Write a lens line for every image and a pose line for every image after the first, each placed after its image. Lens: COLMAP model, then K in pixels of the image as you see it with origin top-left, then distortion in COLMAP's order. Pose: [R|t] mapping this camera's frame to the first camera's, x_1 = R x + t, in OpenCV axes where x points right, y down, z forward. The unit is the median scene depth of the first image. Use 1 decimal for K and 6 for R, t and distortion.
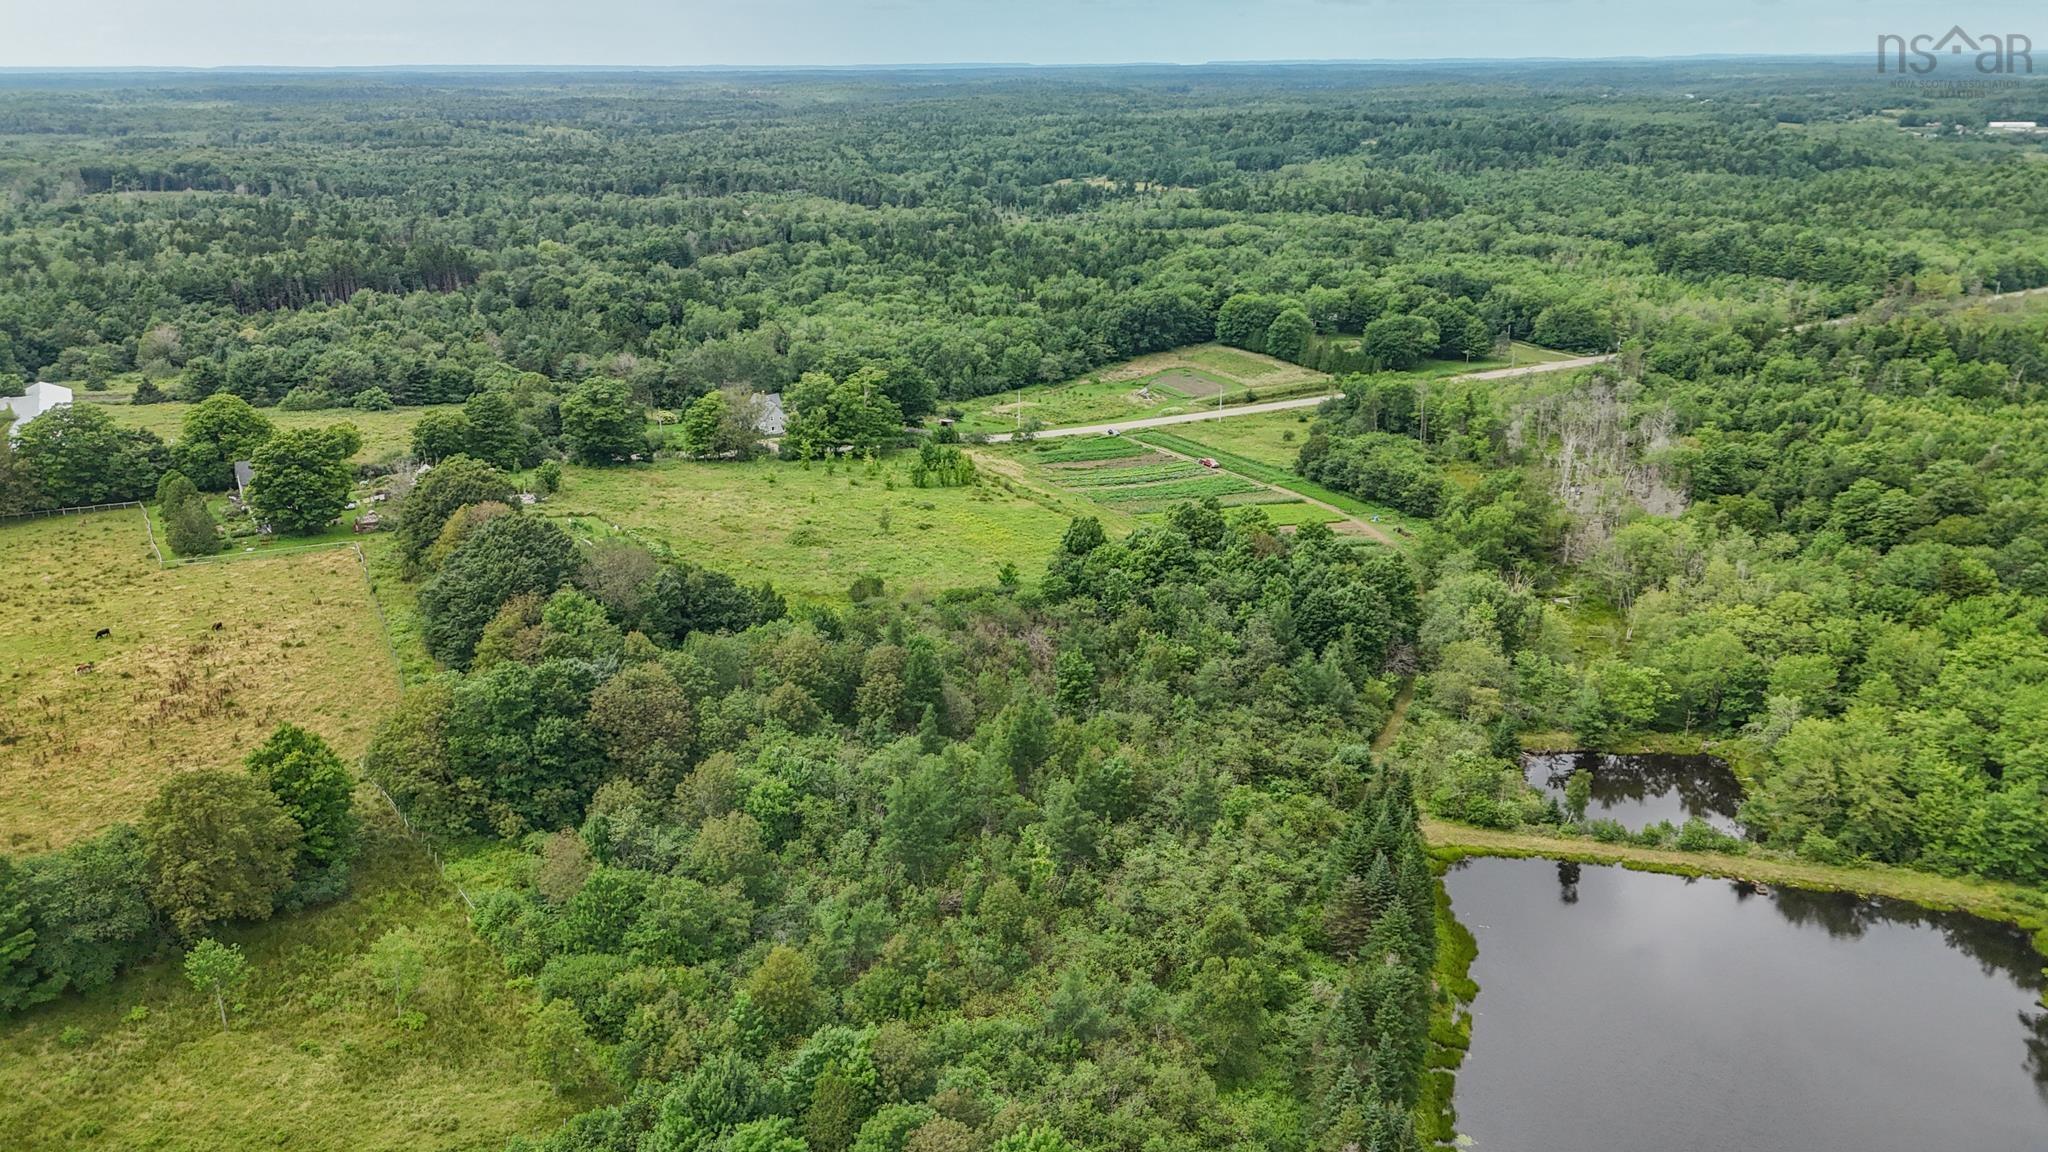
lens RADIAL K [[1517.8, 0, 1018.8], [0, 1517.8, 578.9], [0, 0, 1]] dist [0.087148, -0.087630]
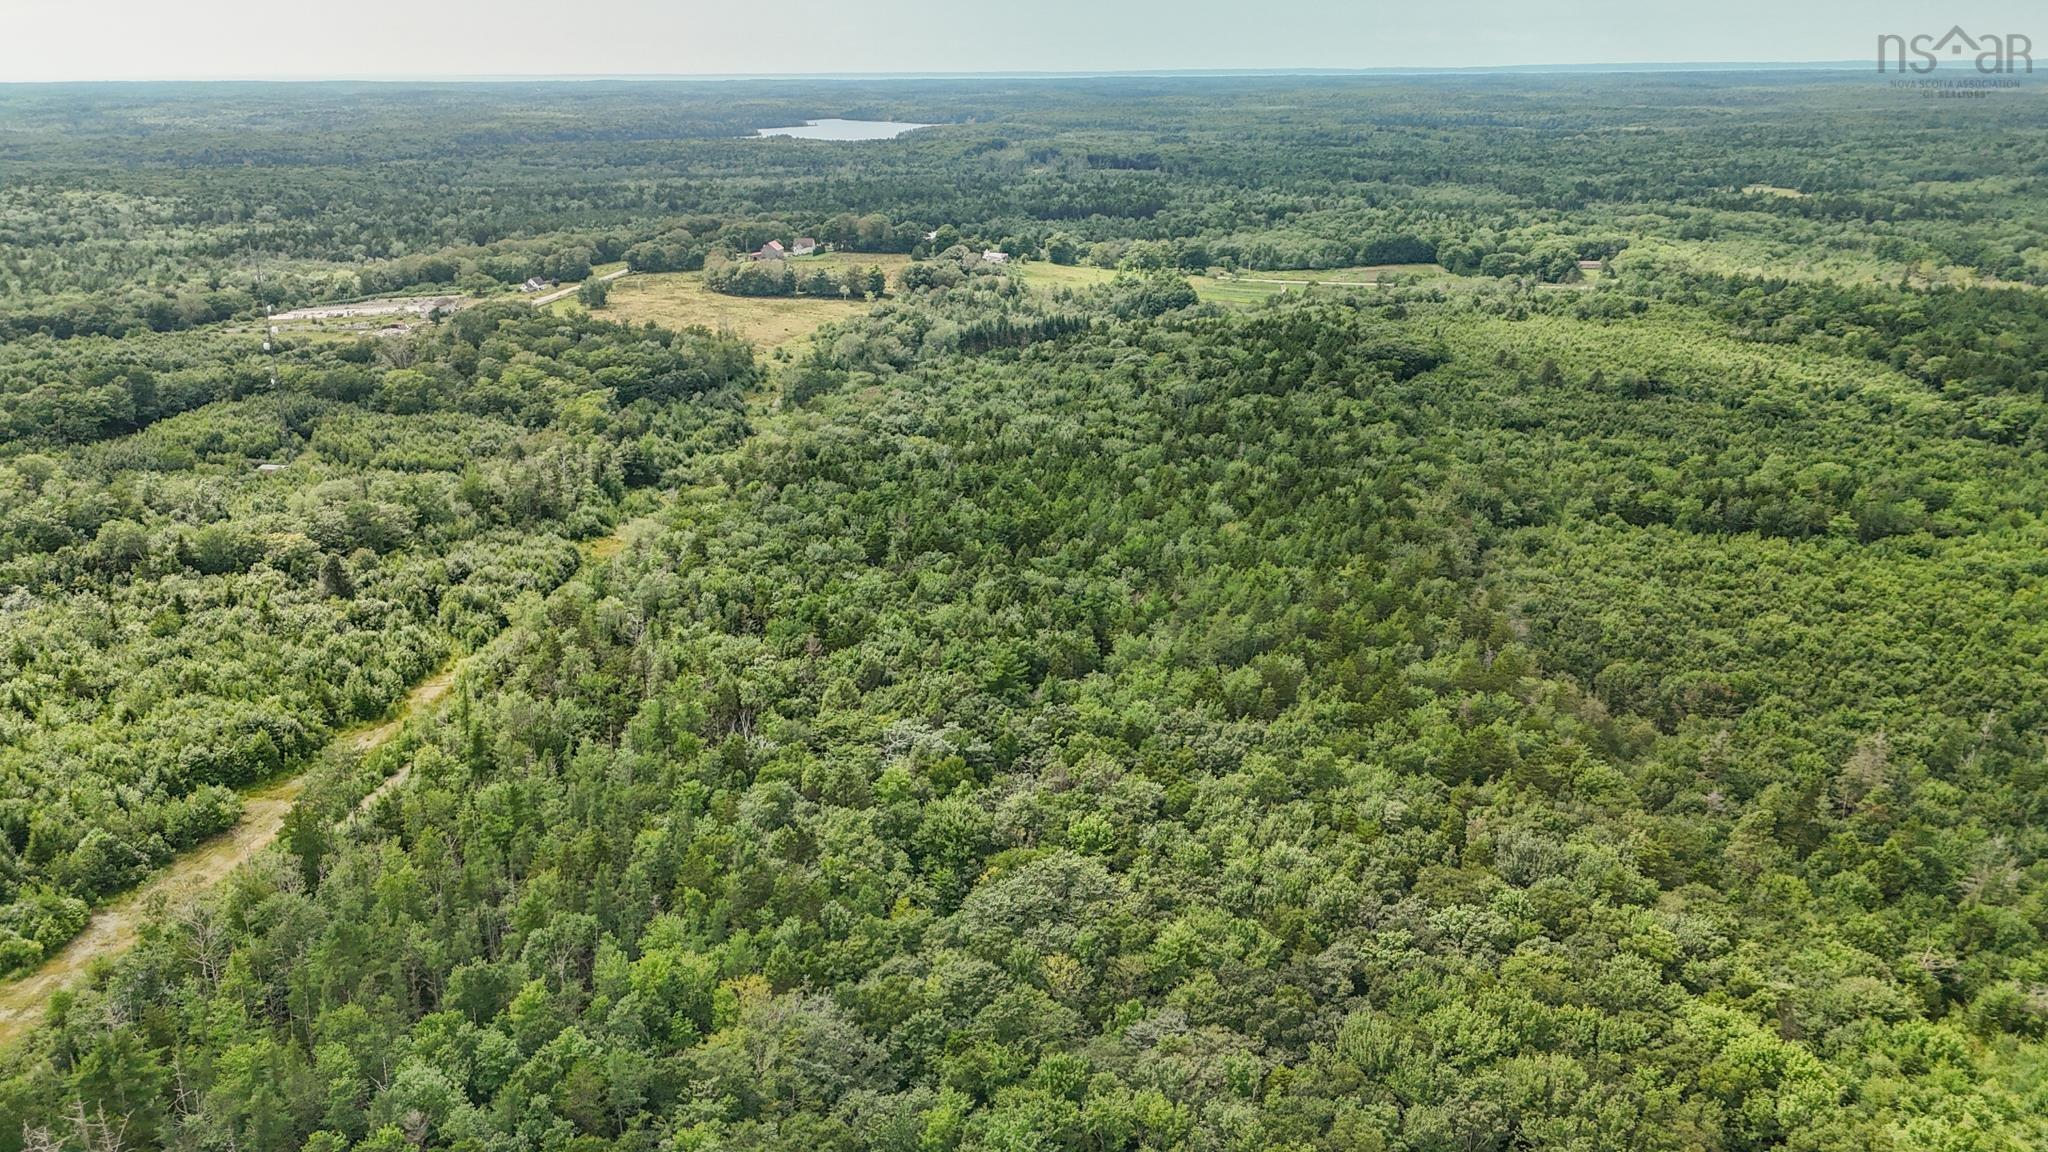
lens RADIAL K [[1509.2, 0, 1019.9], [0, 1509.2, 572.3], [0, 0, 1]] dist [0.082804, -0.072363]
pose [[0.777754, 0.203600, -0.594682, 0.860684], [-0.203355, 0.976710, 0.068437, 0.181363], [0.594765, 0.067704, 0.801043, -0.742994]]
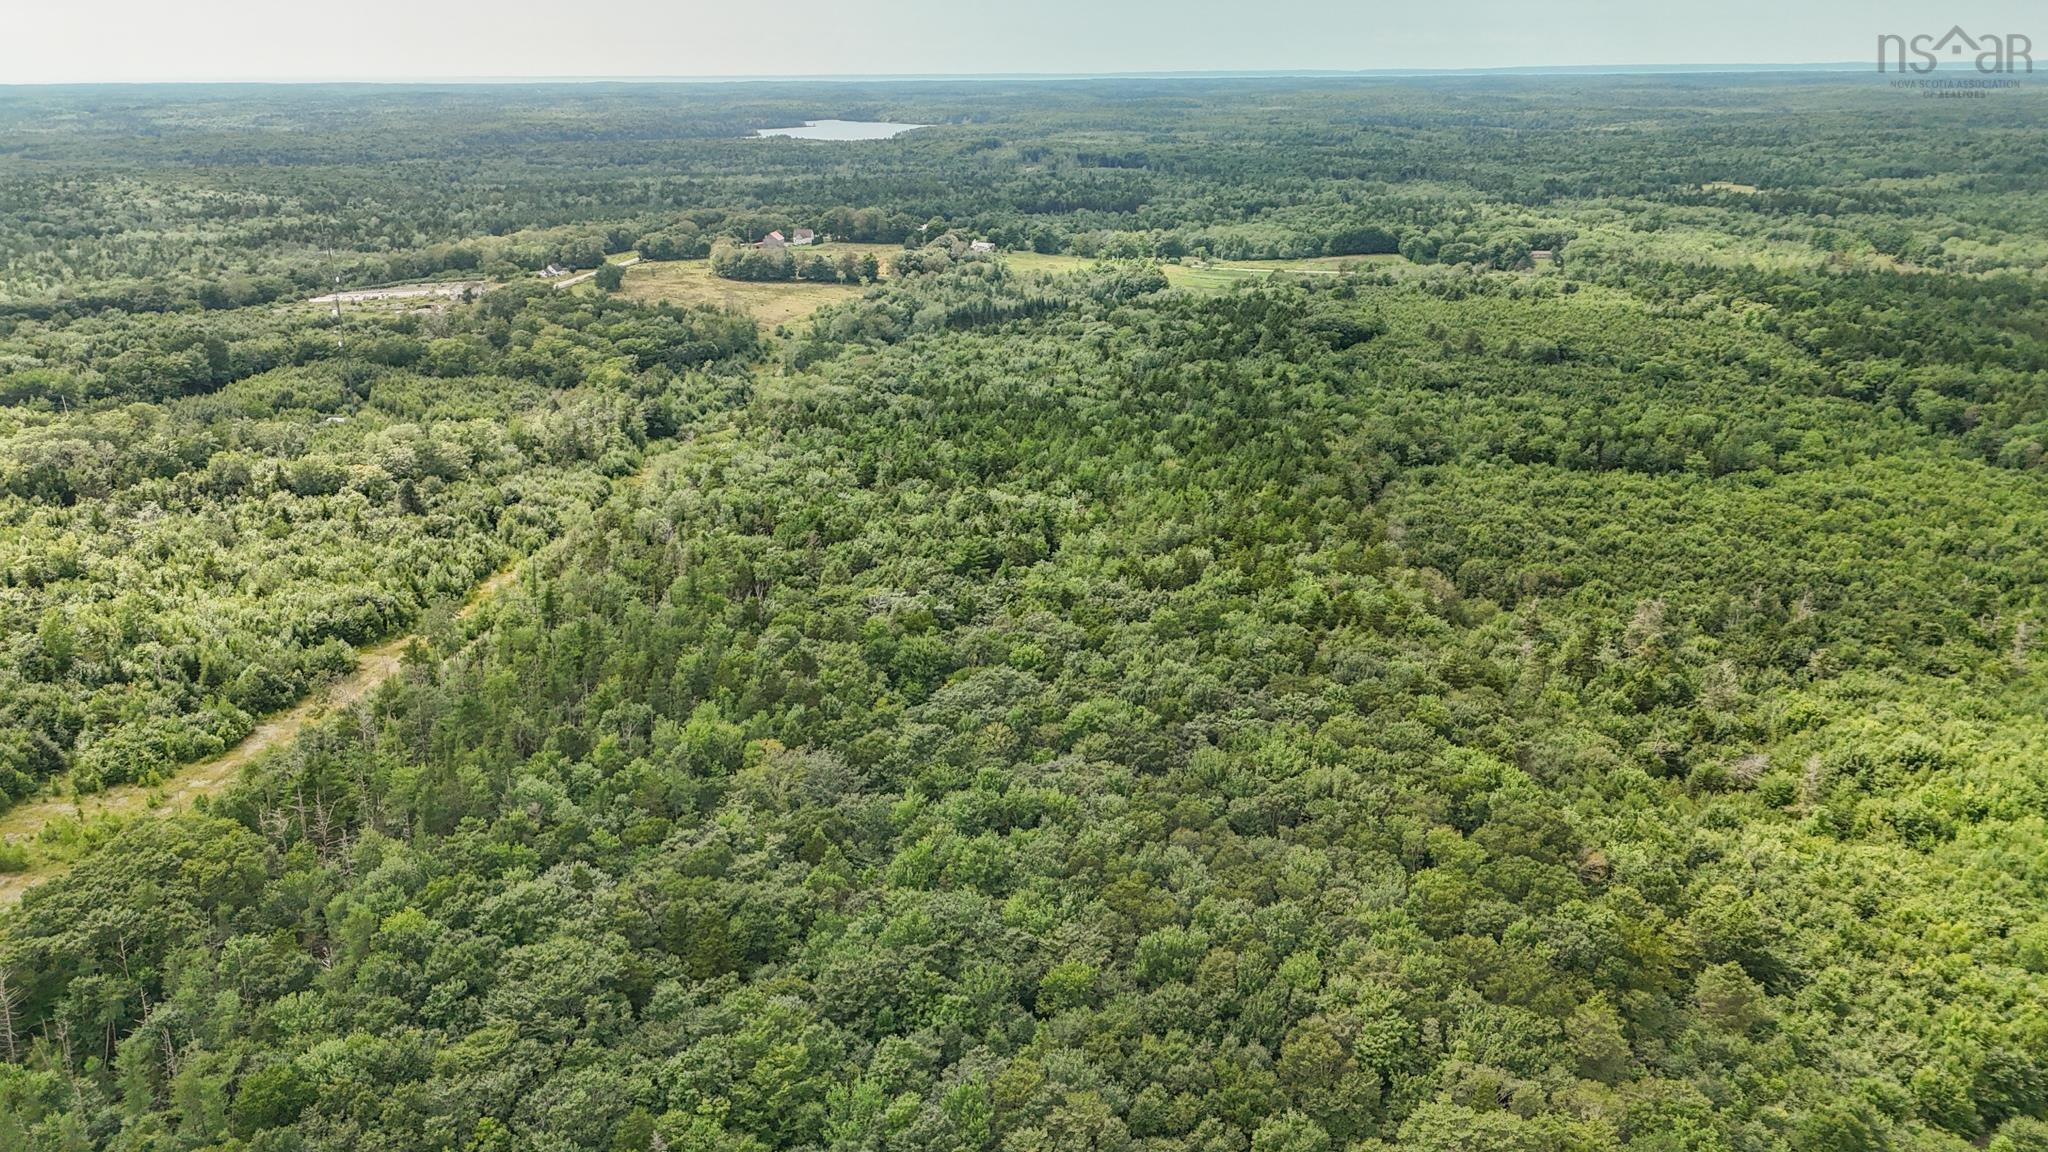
lens RADIAL K [[1509.2, 0, 1019.9], [0, 1509.2, 572.3], [0, 0, 1]] dist [0.082804, -0.072363]
pose [[0.778416, 0.202555, -0.594172, 0.943062], [-0.202878, 0.976893, 0.067238, 0.206262], [0.594061, 0.068205, 0.801523, -0.818248]]
